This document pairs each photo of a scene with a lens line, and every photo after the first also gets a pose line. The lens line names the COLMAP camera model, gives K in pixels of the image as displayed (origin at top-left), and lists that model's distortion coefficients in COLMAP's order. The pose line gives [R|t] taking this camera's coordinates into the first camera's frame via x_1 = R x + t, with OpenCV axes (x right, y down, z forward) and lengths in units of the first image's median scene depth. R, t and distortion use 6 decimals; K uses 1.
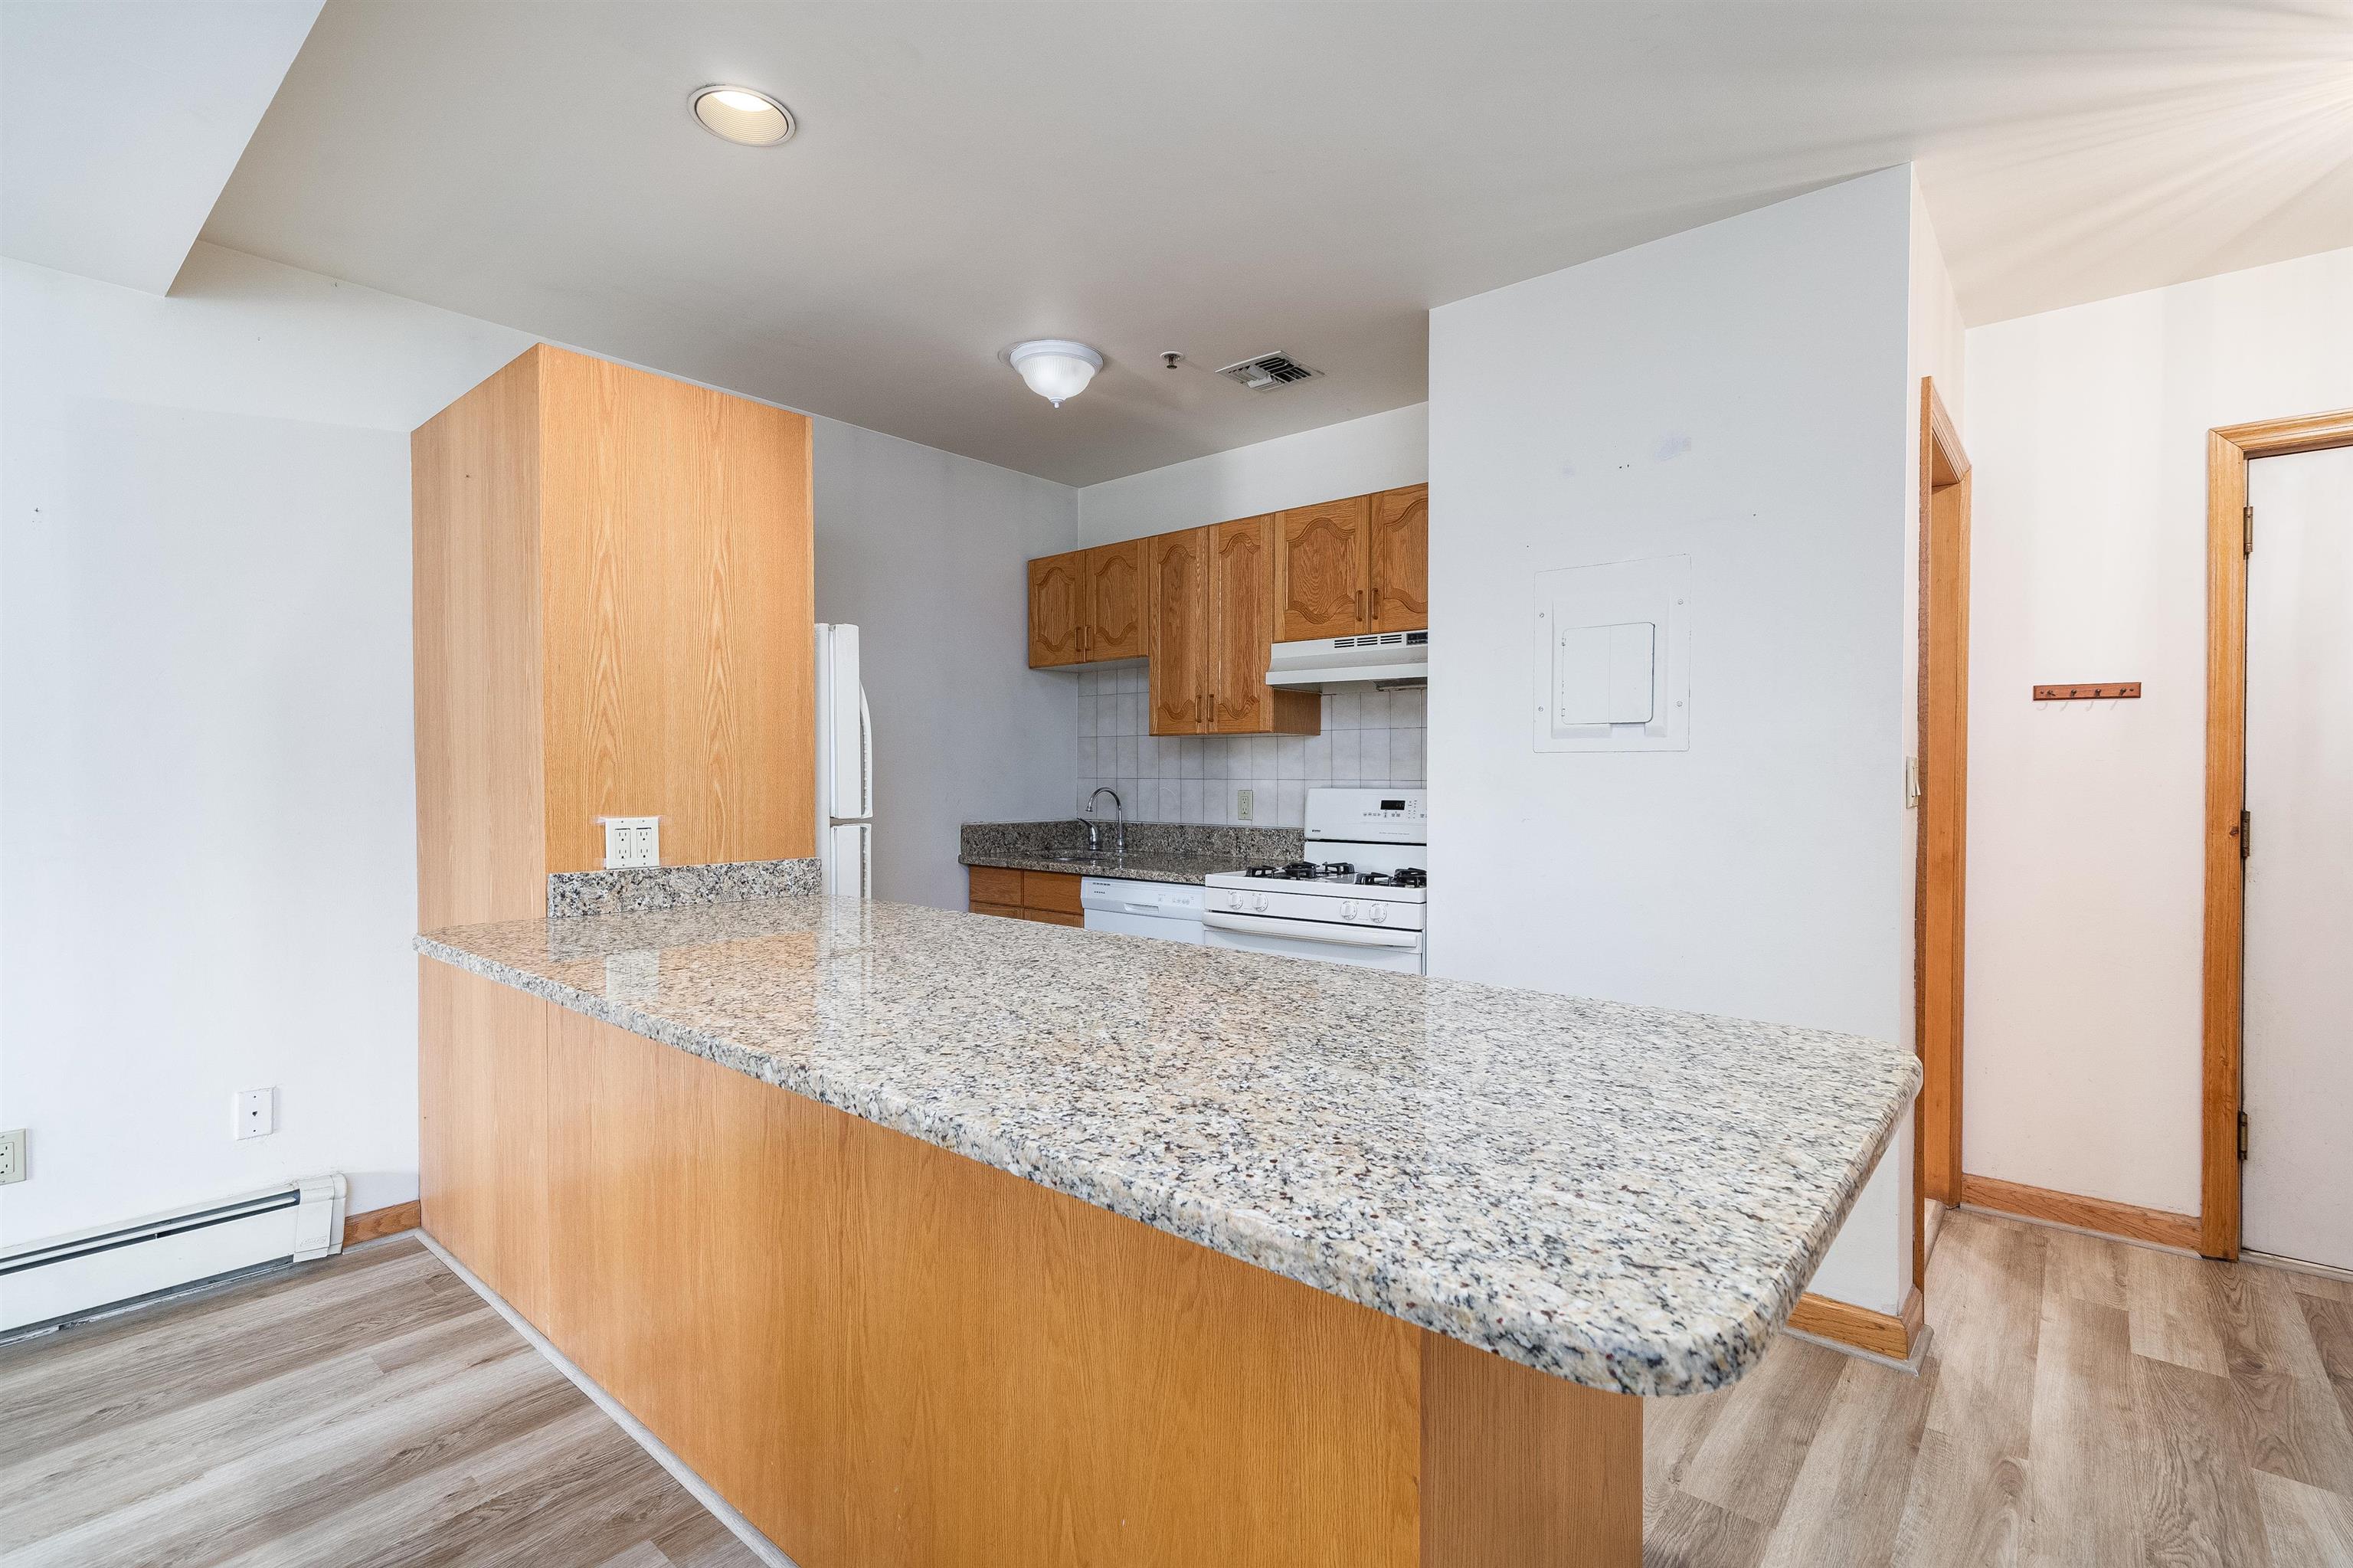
lens RADIAL K [[1077.4, 0, 1173.0], [0, 1077.4, 787.5], [0, 0, 1]] dist [0.001217, 0.000943]
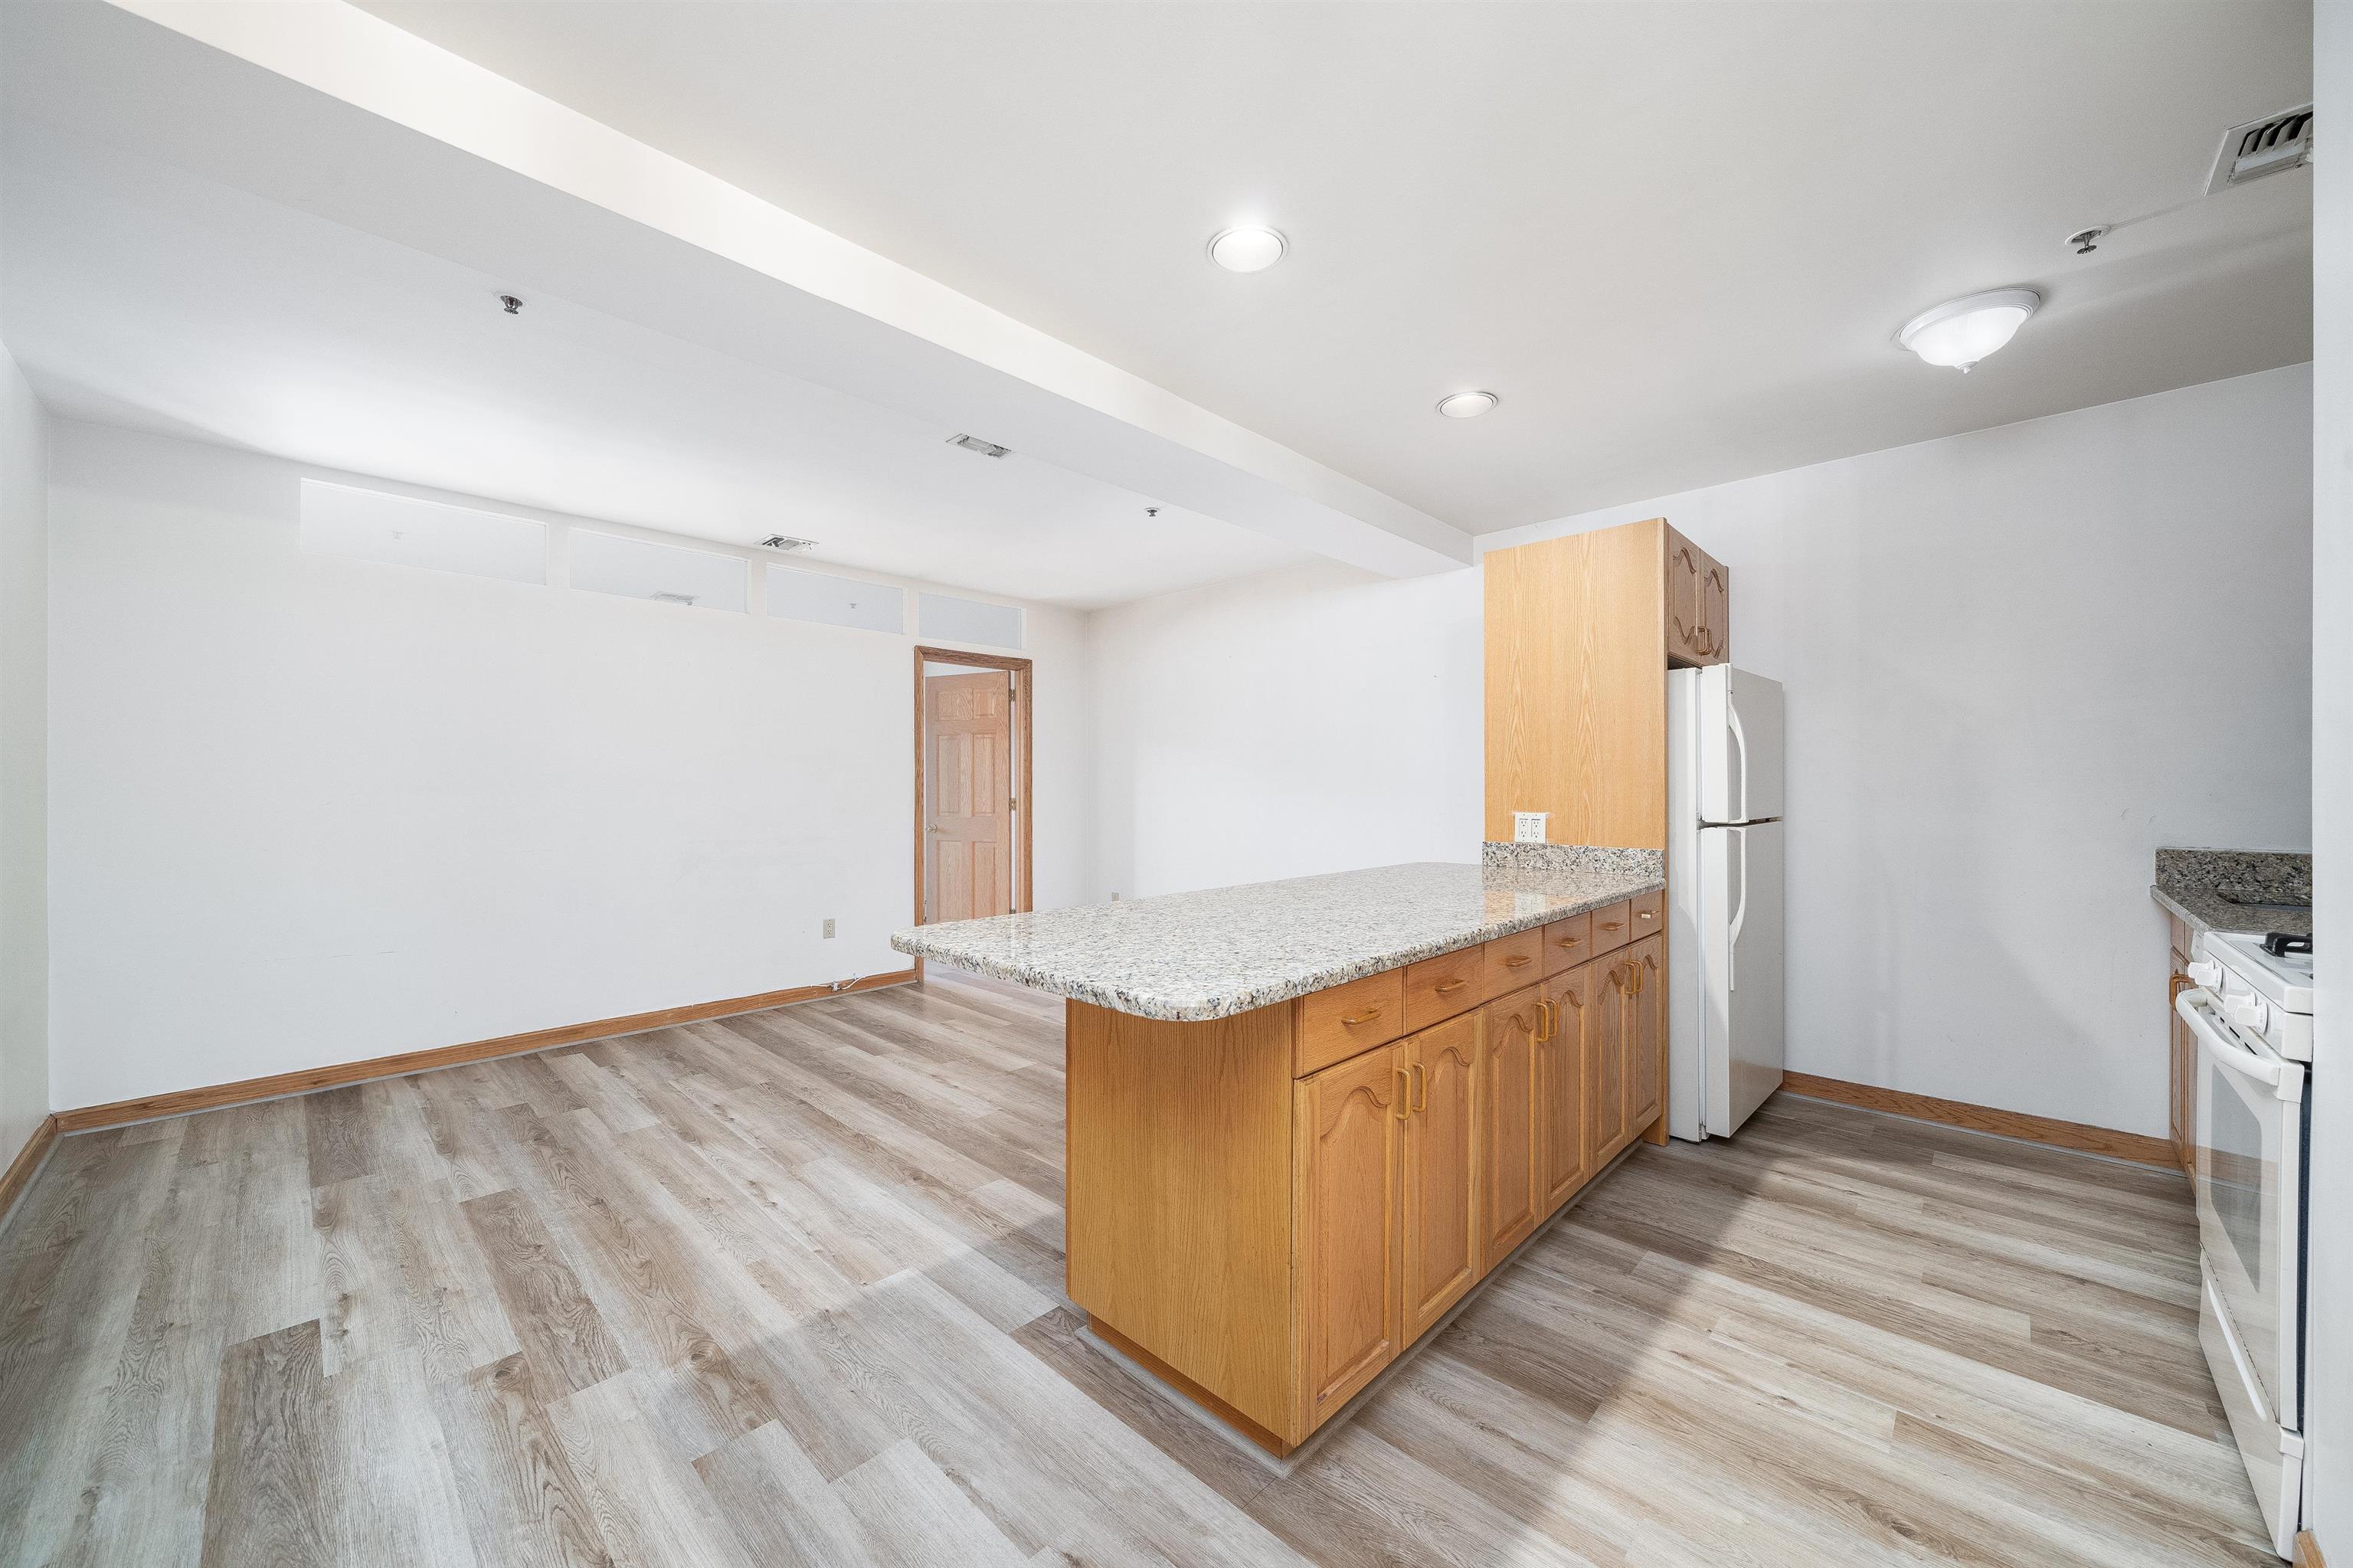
lens RADIAL K [[859.2, 0, 1184.7], [0, 859.2, 793.9], [0, 0, 1]] dist [-0.004196, -0.000206]
pose [[-0.050921, 0.006035, -0.998684, 0.760214], [-0.011951, 0.999906, 0.006652, -0.003203], [0.998631, 0.012274, -0.050845, 0.478494]]
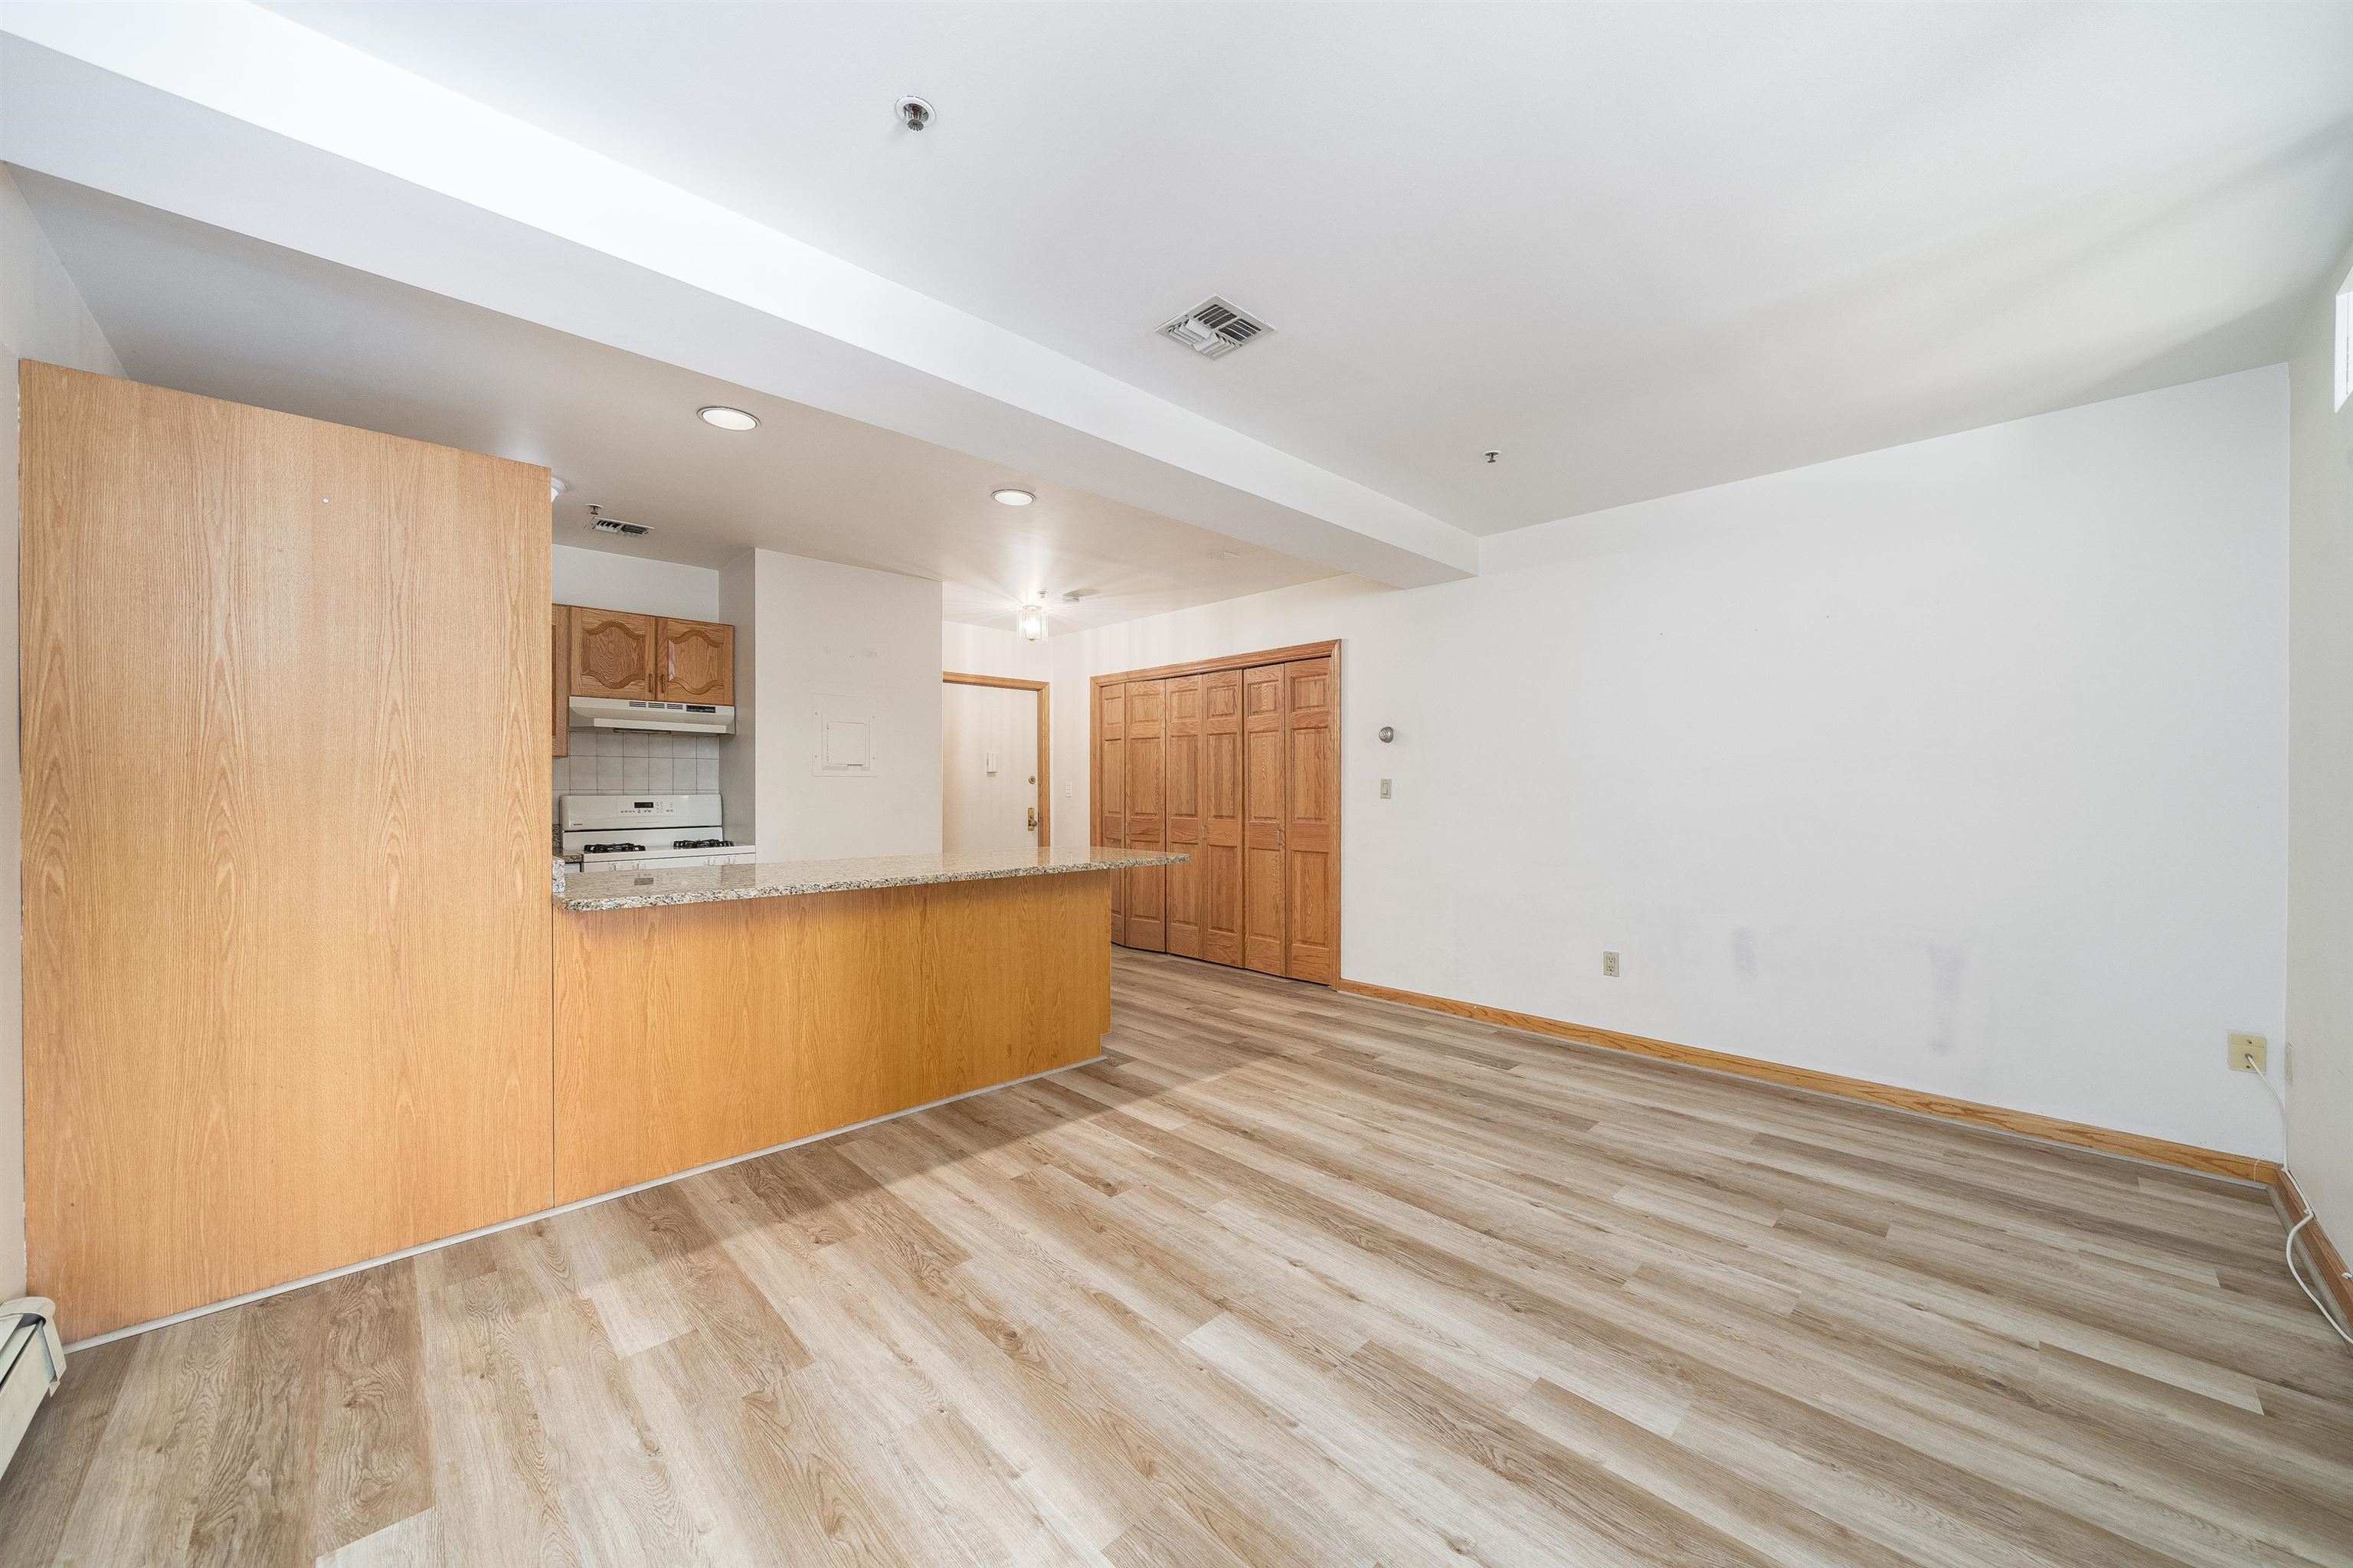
lens RADIAL K [[859.2, 0, 1183.4], [0, 859.2, 791.8], [0, 0, 1]] dist [-0.004196, -0.000206]
pose [[0.091512, -0.007687, 0.995774, -1.336884], [0.011926, 0.999907, 0.006623, -0.003404], [-0.995733, 0.011270, 0.091595, 0.096720]]
